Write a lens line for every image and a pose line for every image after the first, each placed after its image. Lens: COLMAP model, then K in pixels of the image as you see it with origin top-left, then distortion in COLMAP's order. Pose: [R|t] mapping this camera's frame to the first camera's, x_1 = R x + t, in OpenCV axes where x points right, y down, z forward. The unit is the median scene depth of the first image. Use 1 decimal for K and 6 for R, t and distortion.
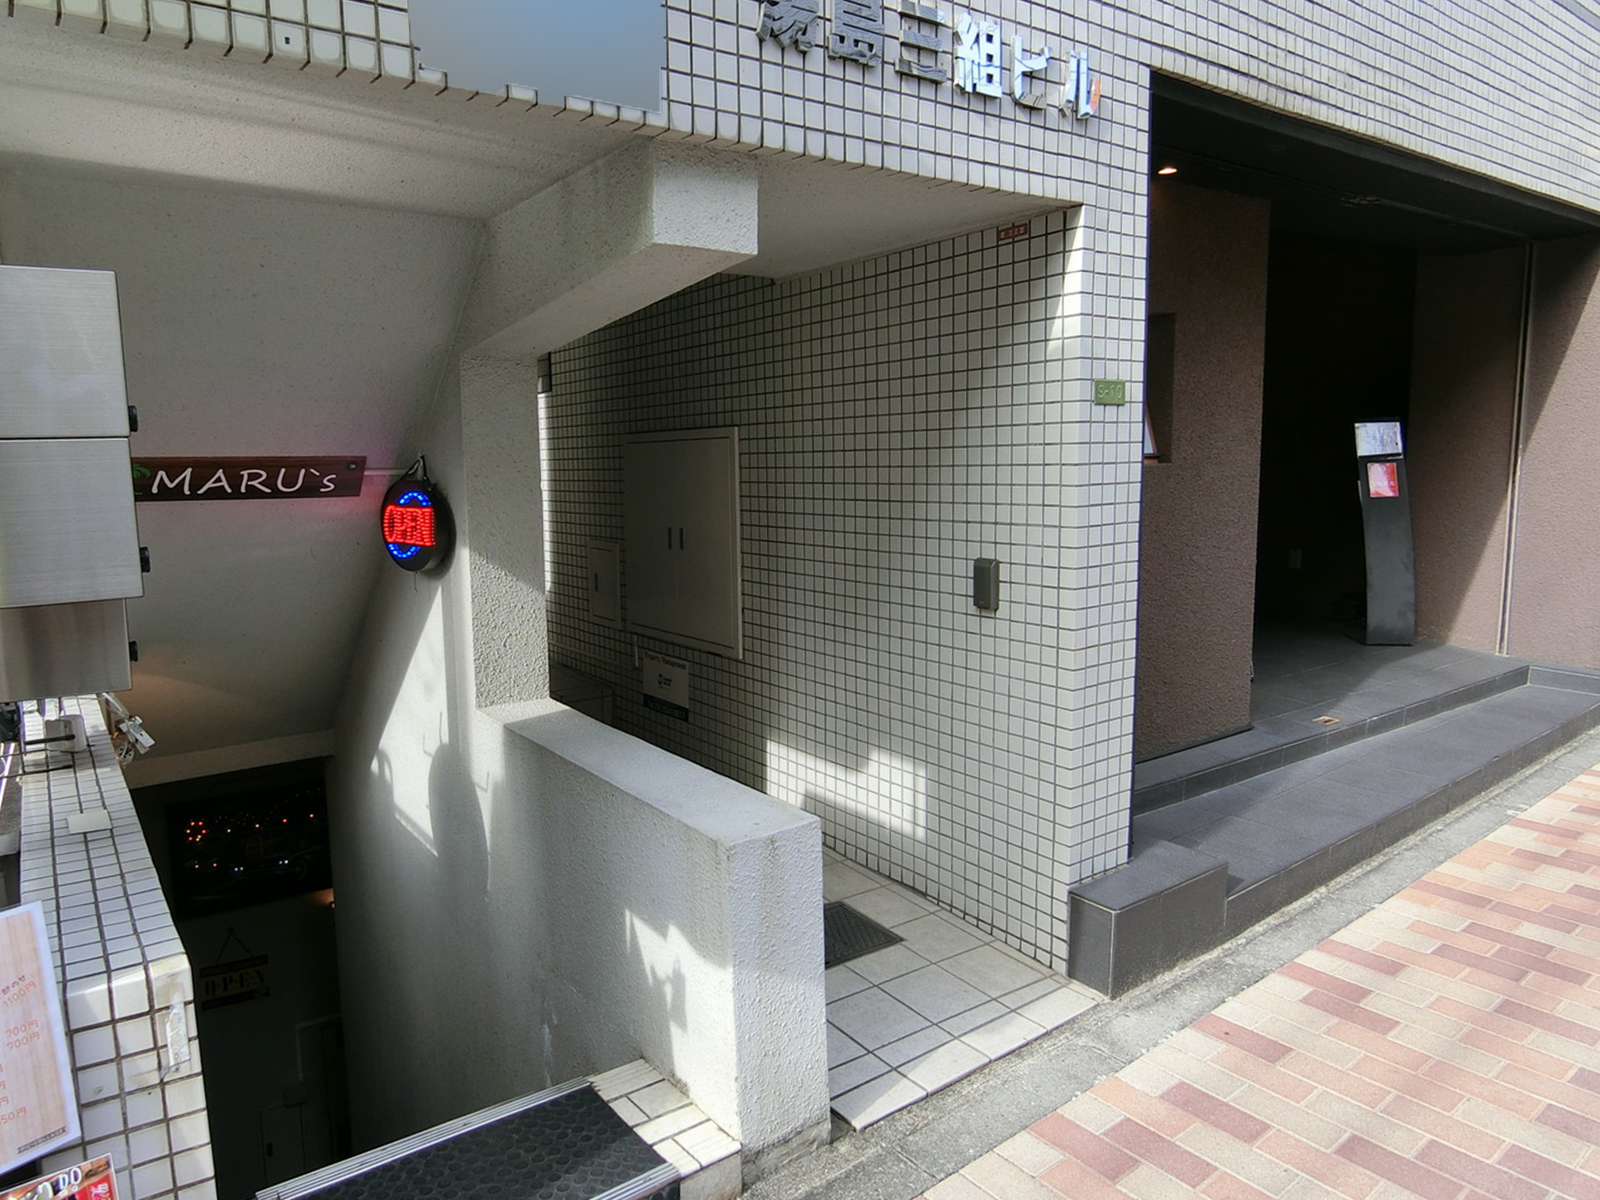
lens RADIAL K [[1035.0, 0, 800.0], [0, 1035.0, 600.0], [0, 0, 1]] dist [0.000171, 0.000159]
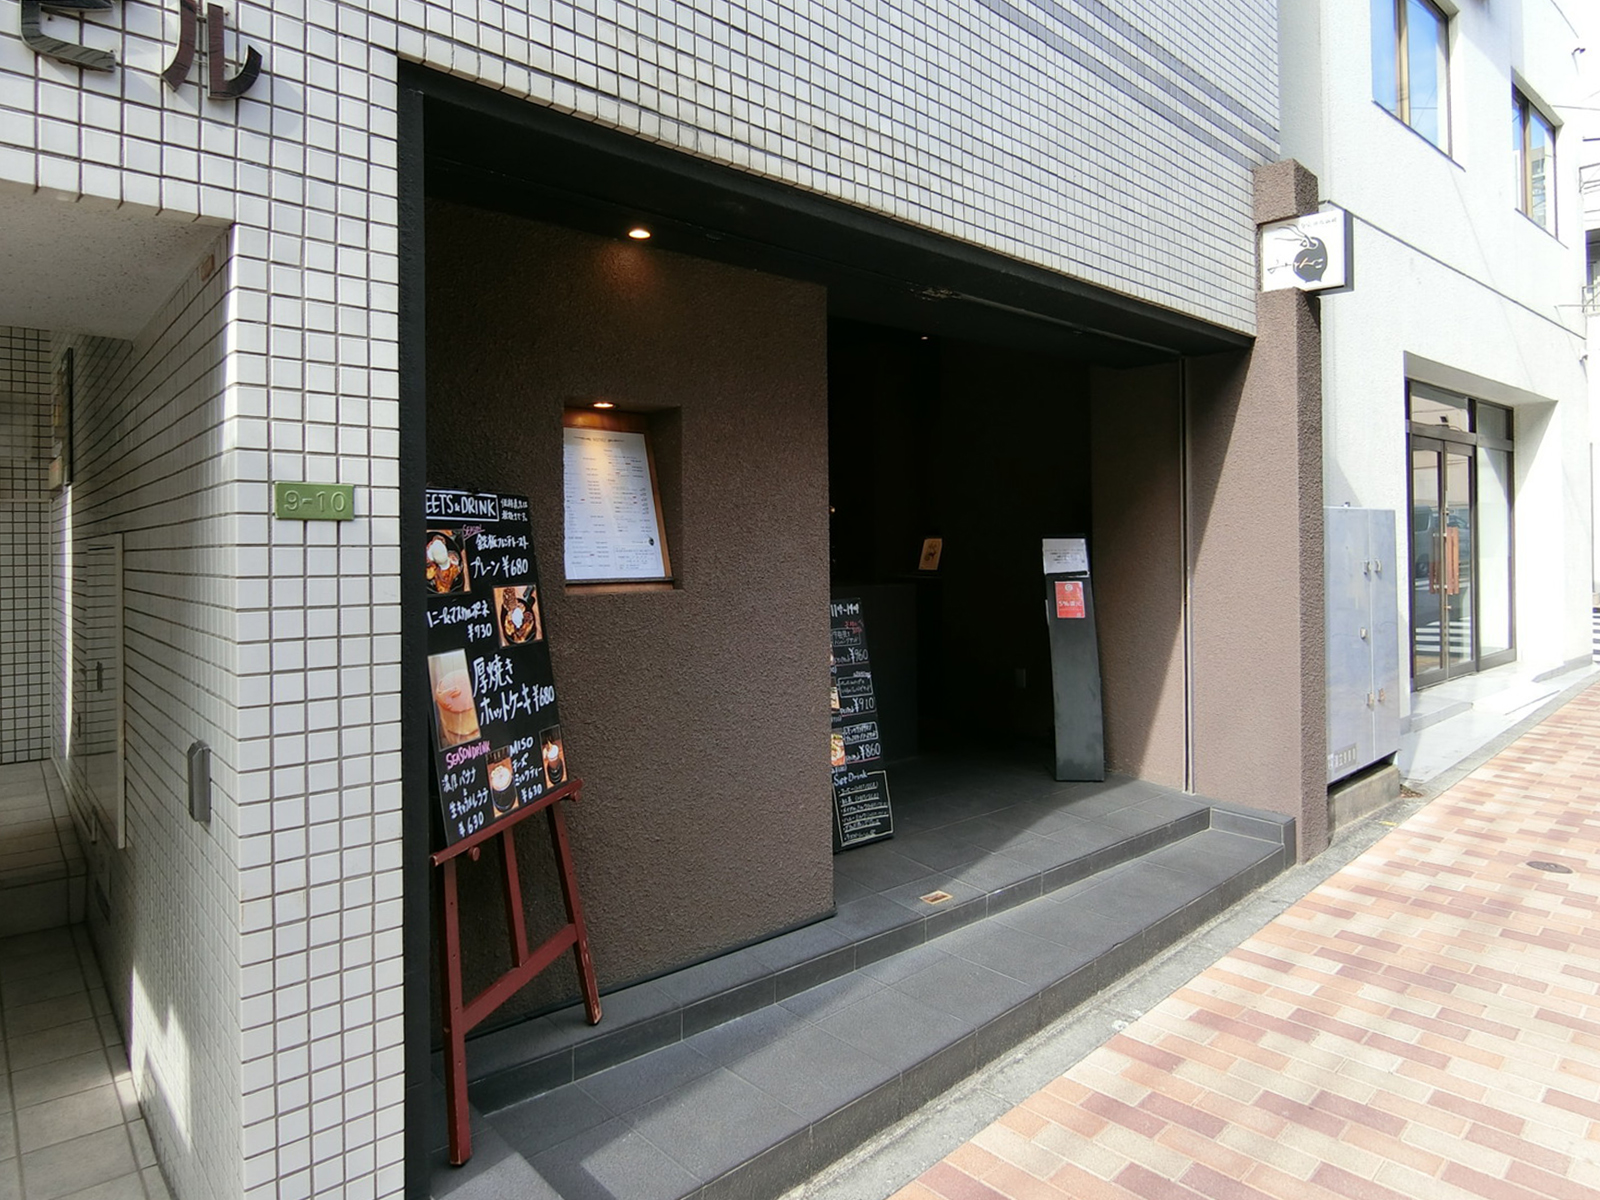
lens RADIAL K [[1033.7, 0, 801.2], [0, 1033.7, 552.5], [0, 0, 1]] dist [-0.001813, 0.000499]
pose [[0.990033, 0.018535, 0.139609, 0.345055], [0.001243, 0.990113, -0.140266, -0.049791], [-0.140829, 0.139042, 0.980222, 0.206311]]
